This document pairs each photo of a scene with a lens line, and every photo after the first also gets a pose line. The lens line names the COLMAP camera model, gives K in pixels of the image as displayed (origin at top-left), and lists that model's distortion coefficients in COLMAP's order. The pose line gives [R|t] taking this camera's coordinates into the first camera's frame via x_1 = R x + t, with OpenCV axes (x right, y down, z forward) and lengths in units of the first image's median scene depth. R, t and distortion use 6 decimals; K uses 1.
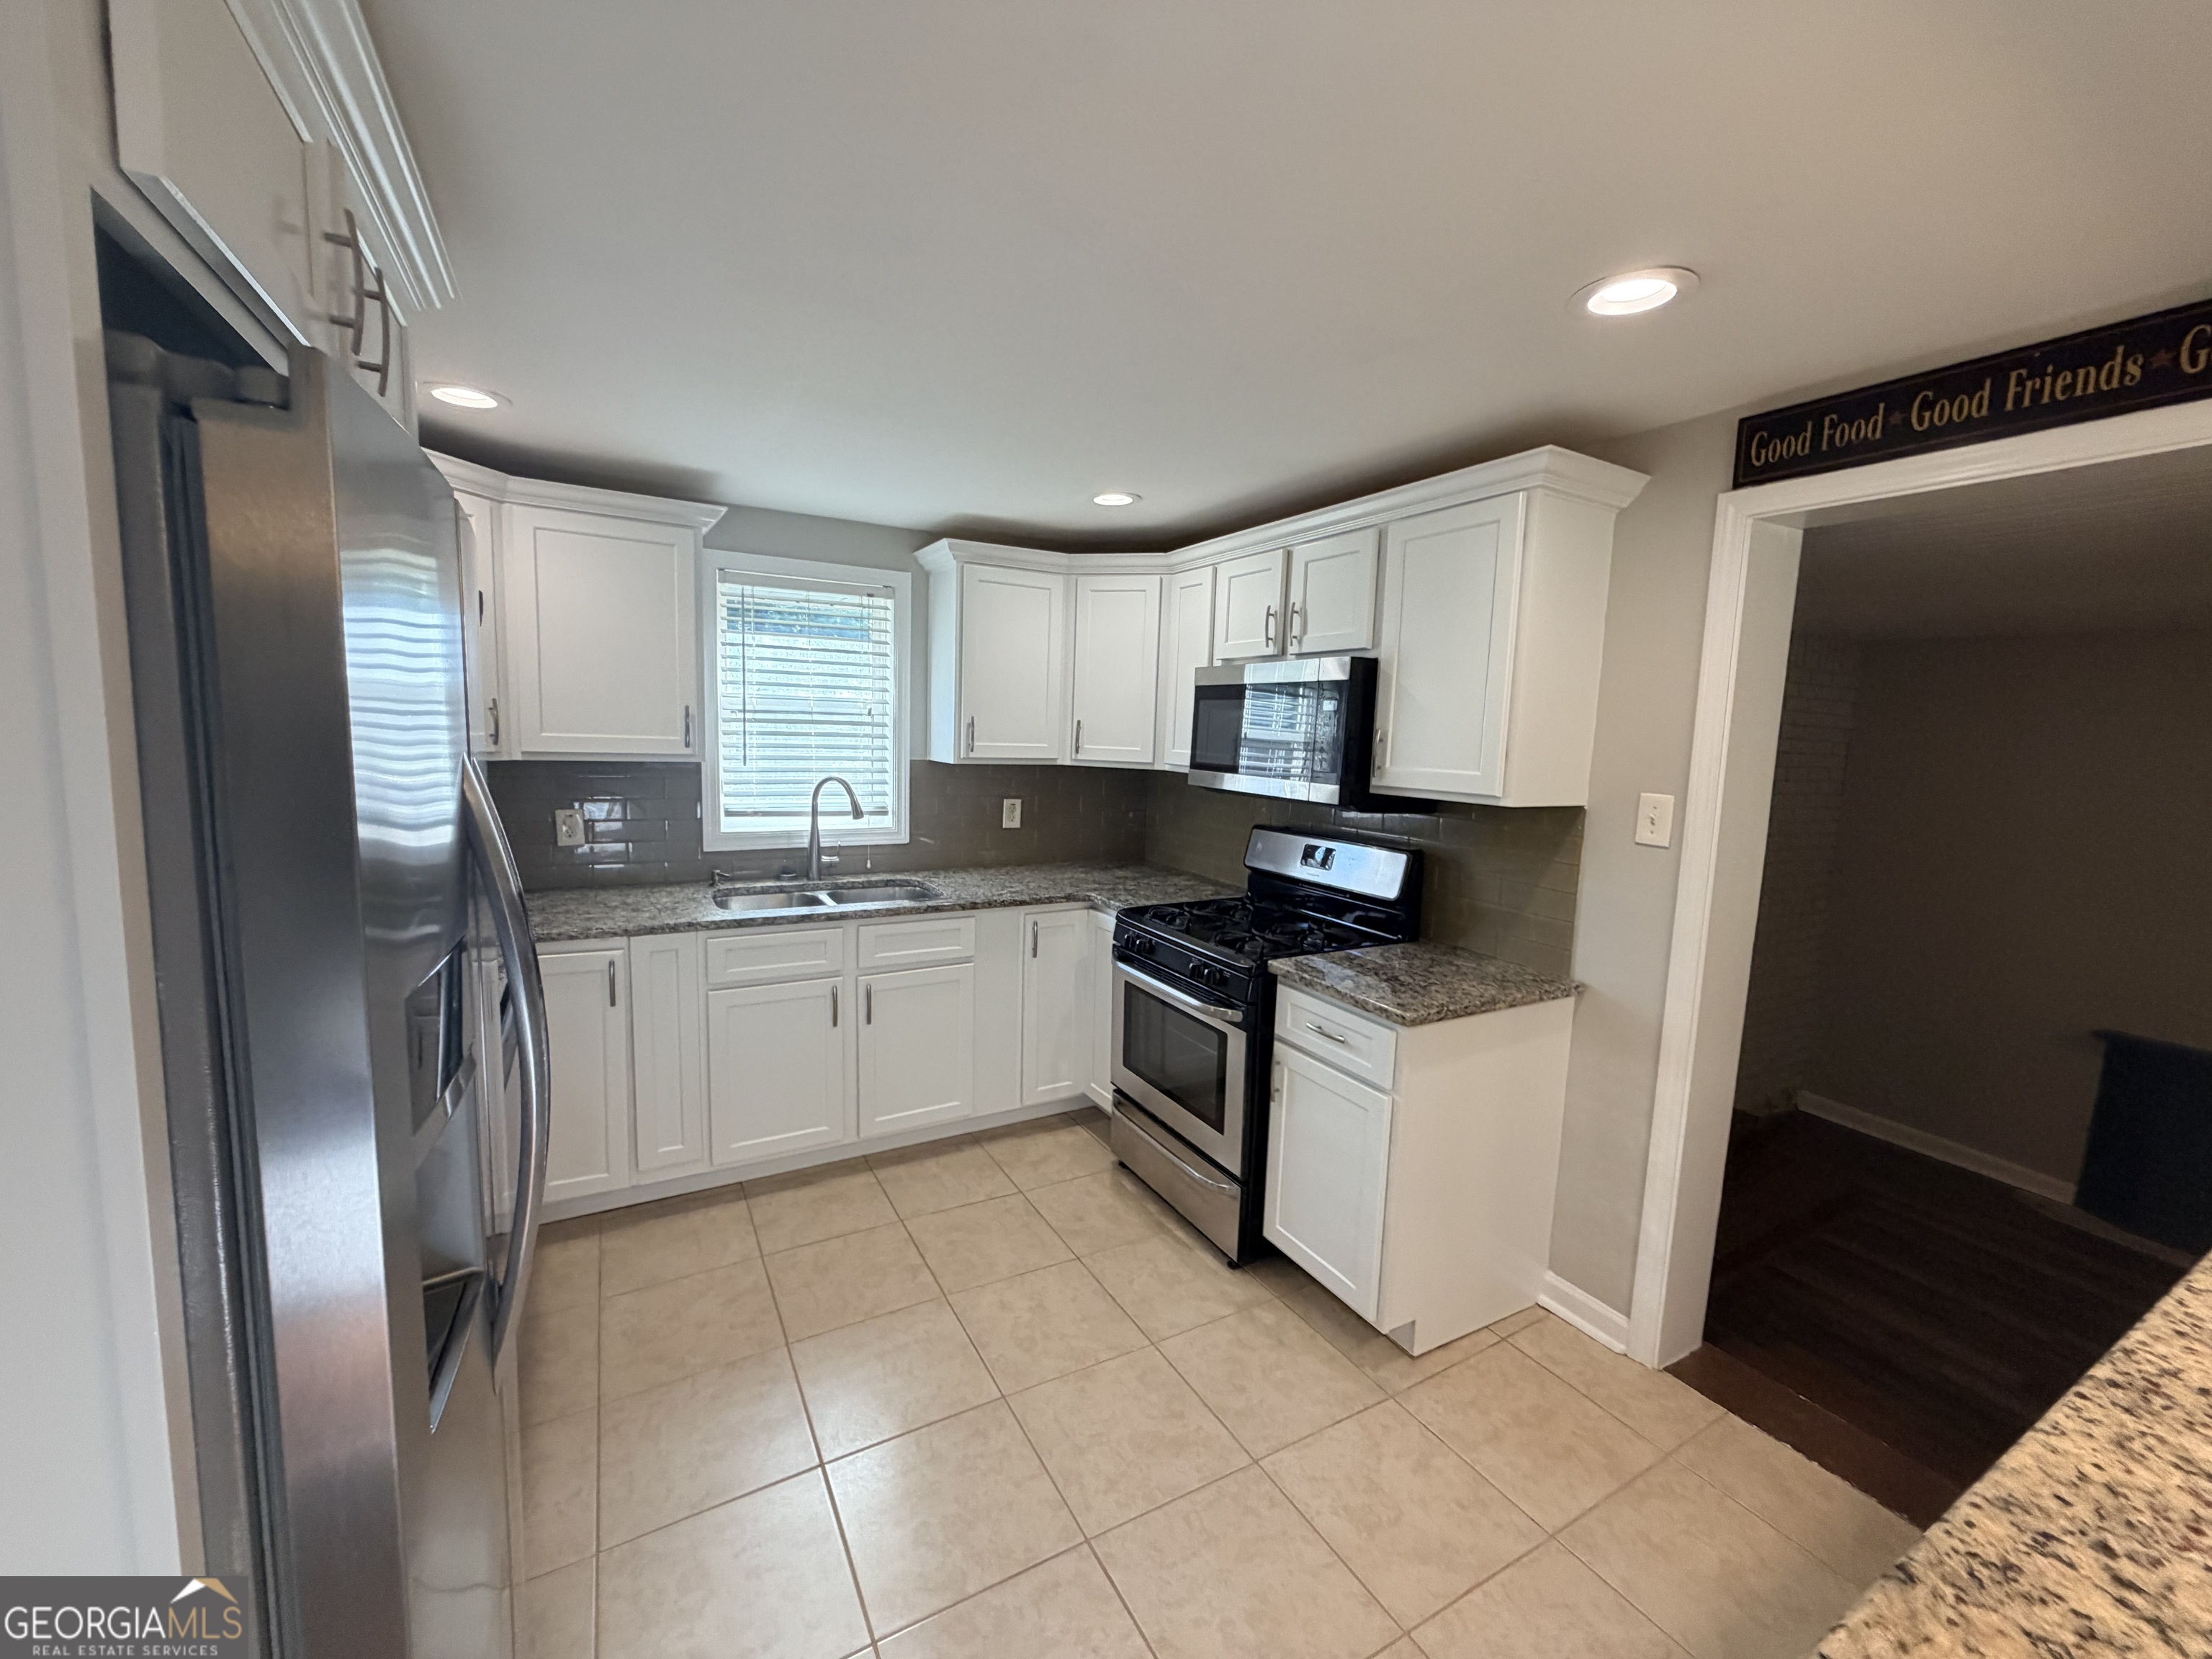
lens RADIAL K [[885.4, 0, 1105.5], [0, 885.4, 830.0], [0, 0, 1]] dist [0.001001, -0.001548]
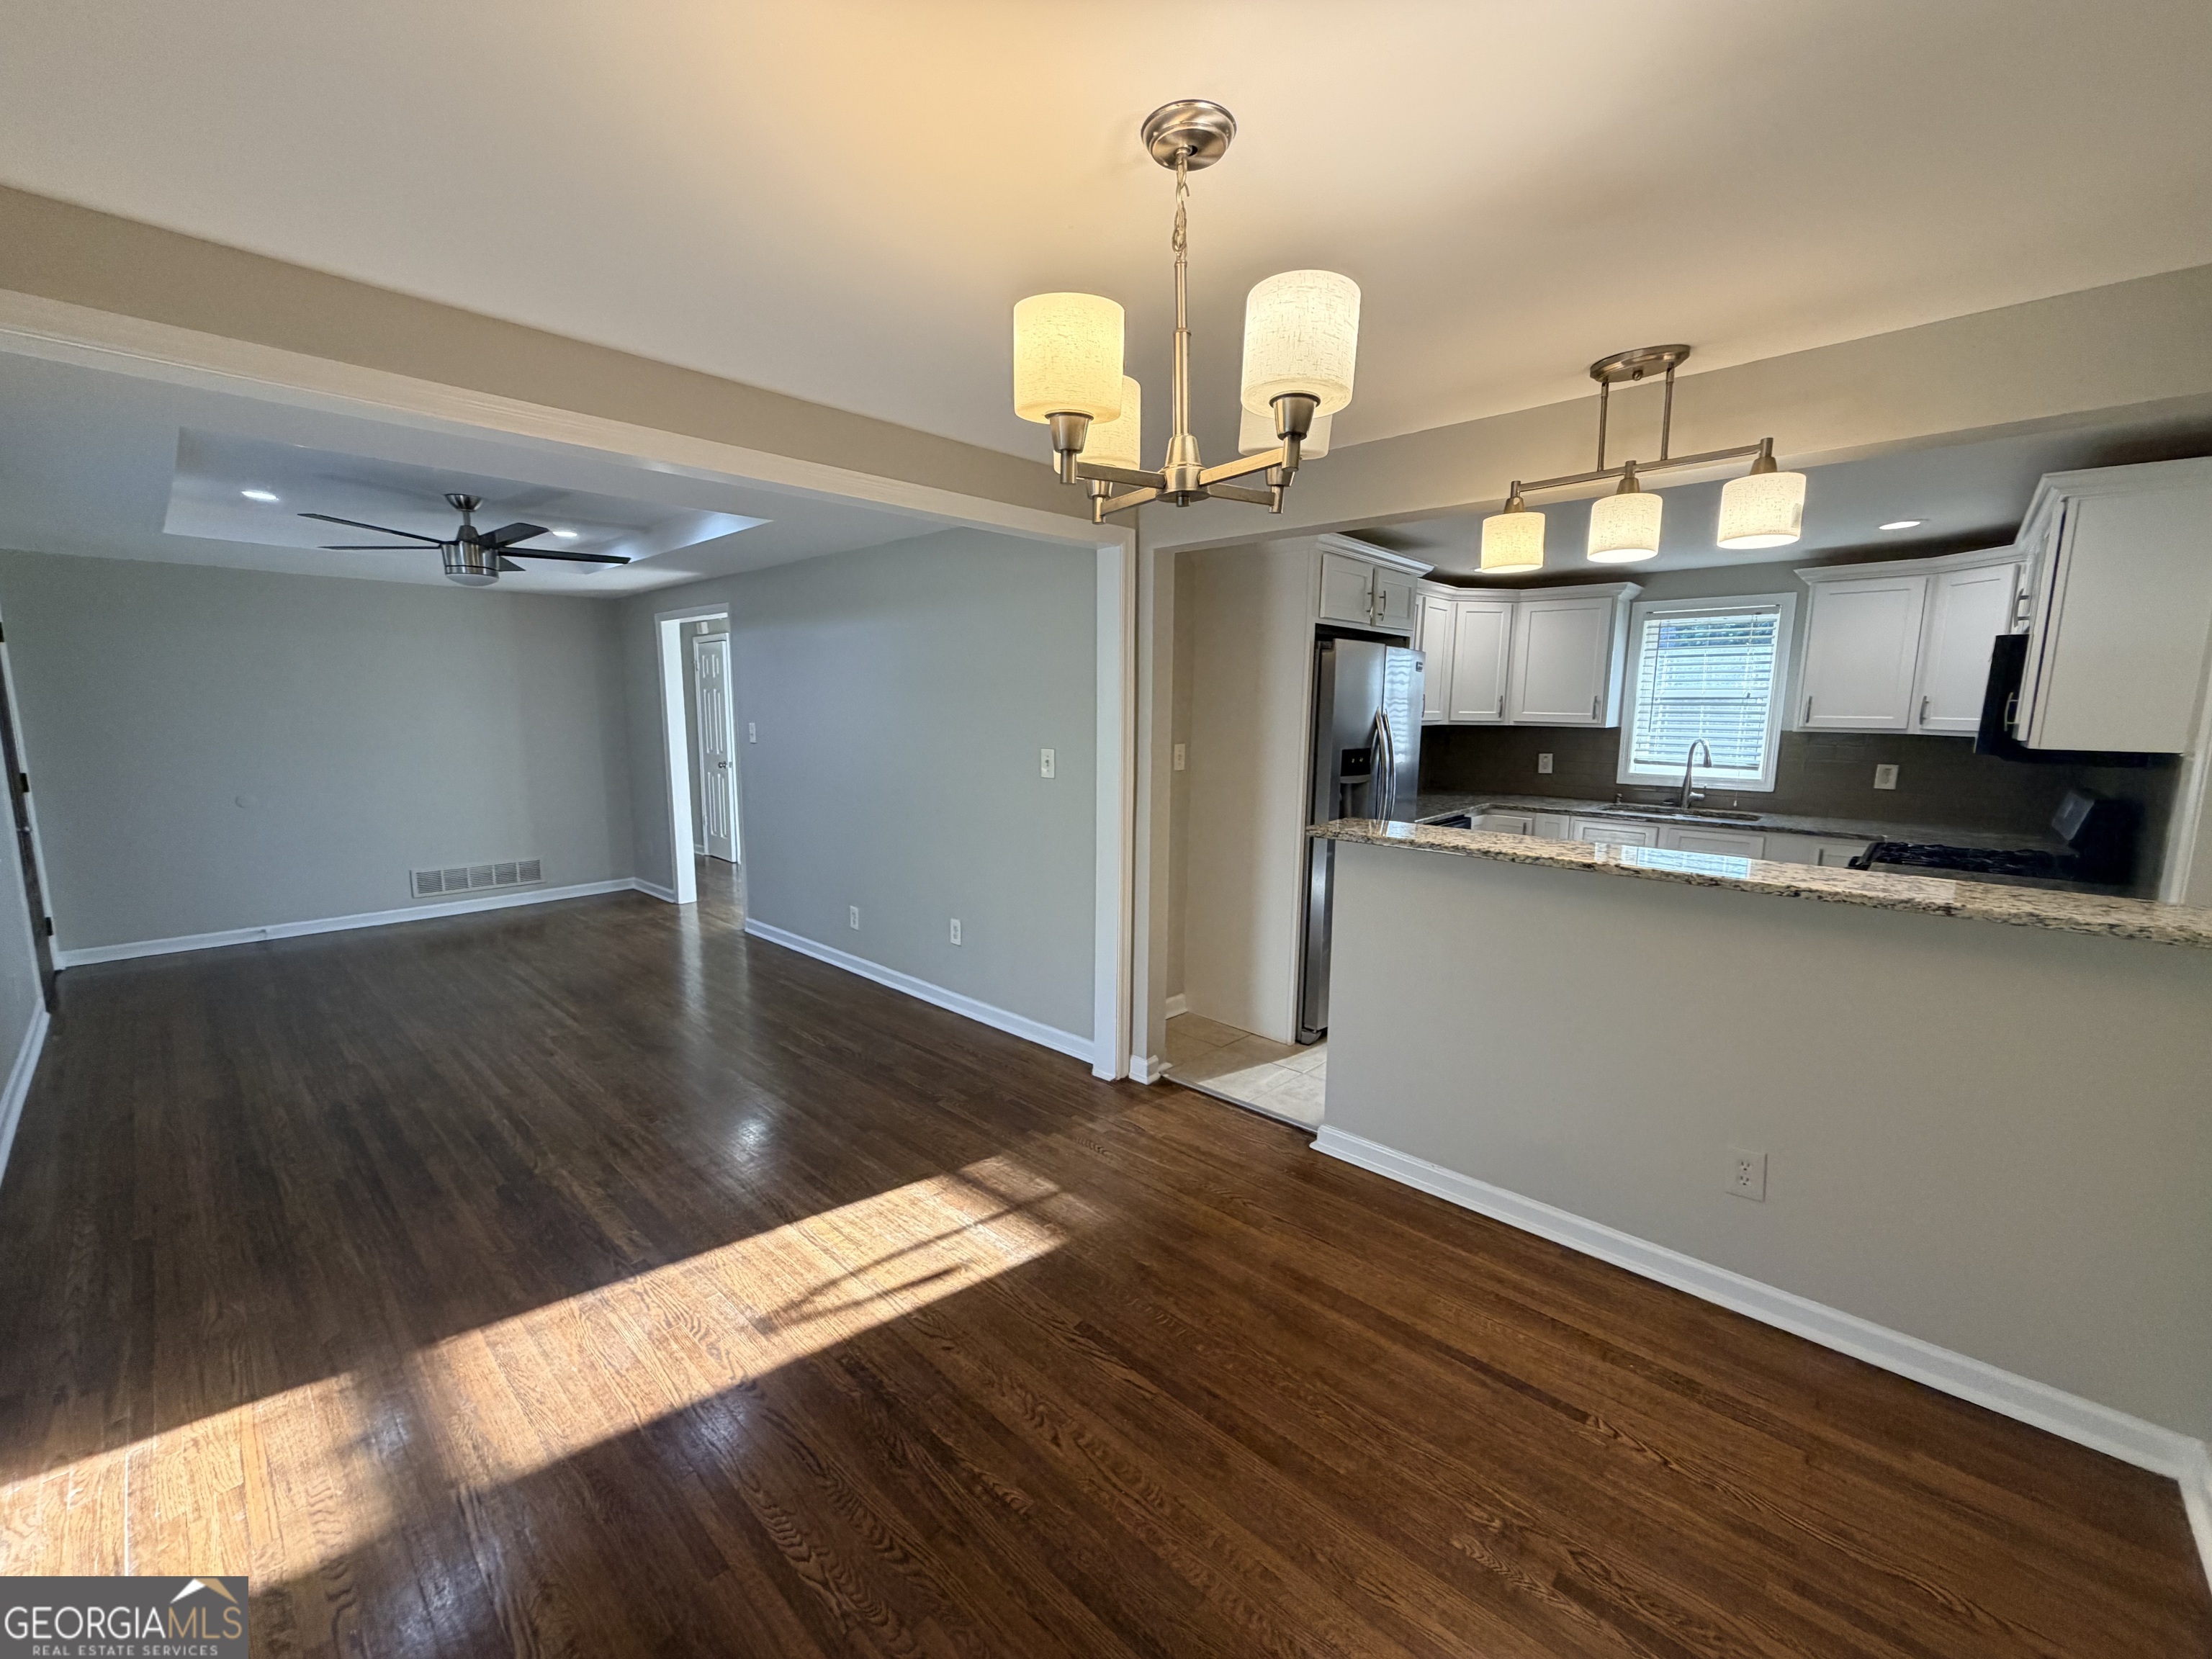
lens RADIAL K [[885.4, 0, 1100.3], [0, 885.4, 824.8], [0, 0, 1]] dist [0.001001, -0.001548]
pose [[0.292629, 0.097633, -0.951229, 0.857015], [-0.110282, 0.991582, 0.067849, 0.095976], [0.949845, 0.085049, 0.300932, -0.421149]]
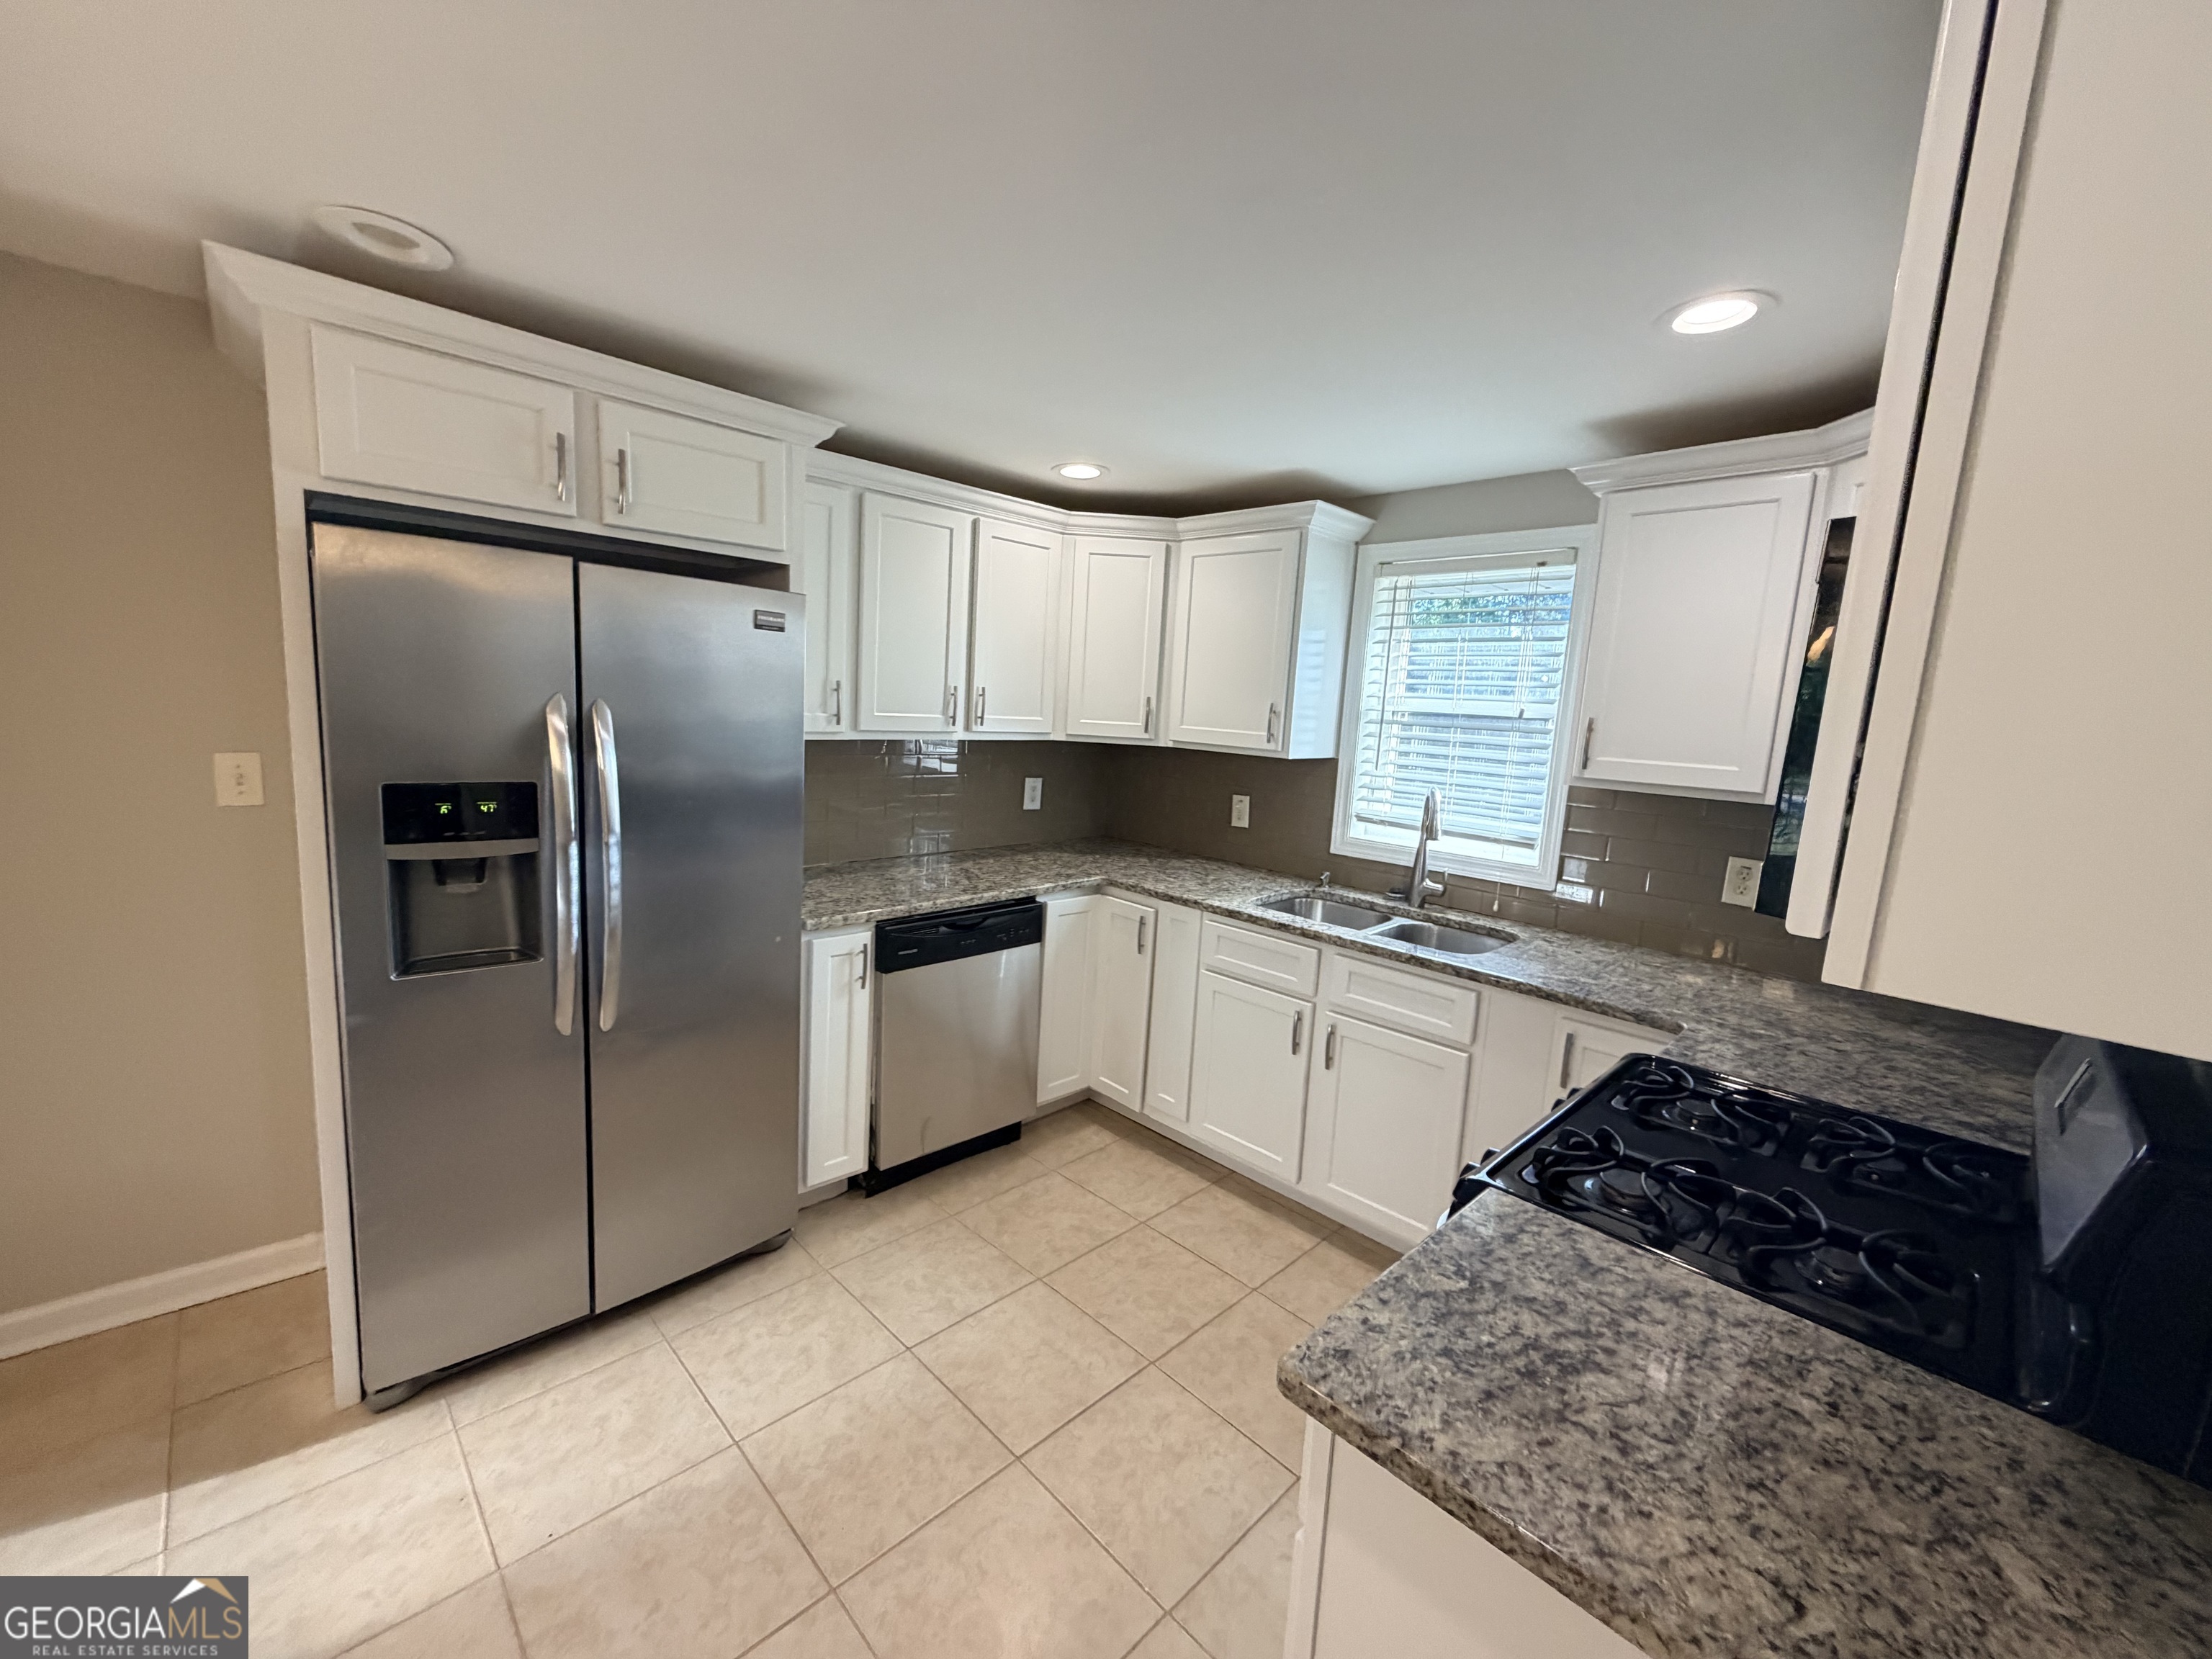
lens RADIAL K [[885.4, 0, 1102.3], [0, 885.4, 832.2], [0, 0, 1]] dist [0.001001, -0.001548]
pose [[0.257626, 0.118578, -0.958941, 0.430958], [-0.158151, 0.984232, 0.079217, -0.036585], [0.953214, 0.131249, 0.272317, 0.481341]]
